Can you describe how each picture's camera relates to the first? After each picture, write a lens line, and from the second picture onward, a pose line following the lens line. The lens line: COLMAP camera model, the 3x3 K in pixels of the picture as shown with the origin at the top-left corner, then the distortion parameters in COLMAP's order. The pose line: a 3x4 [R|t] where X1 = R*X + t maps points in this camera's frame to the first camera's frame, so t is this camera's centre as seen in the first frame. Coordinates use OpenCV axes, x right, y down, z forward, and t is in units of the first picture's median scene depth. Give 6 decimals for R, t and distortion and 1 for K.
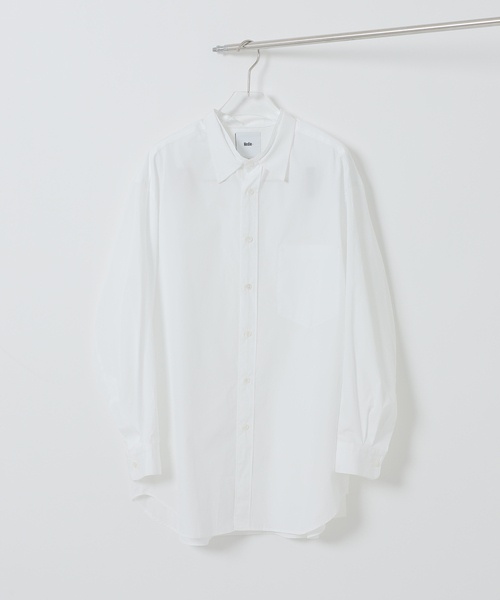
lens RADIAL K [[811.8, 0, 248.2], [0, 811.8, 300.7], [0, 0, 1]] dist [0.049724, 0.000000]
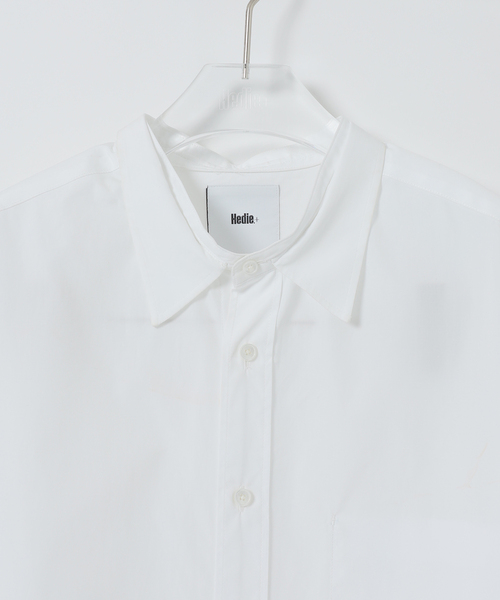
lens RADIAL K [[817.9, 0, 246.9], [0, 817.9, 299.3], [0, 0, 1]] dist [0.281717, 0.000000]
pose [[0.999791, 0.013764, -0.015100, 0.007231], [-0.016997, 0.970423, -0.240810, -0.075463], [0.011339, 0.241016, 0.970455, 0.675619]]
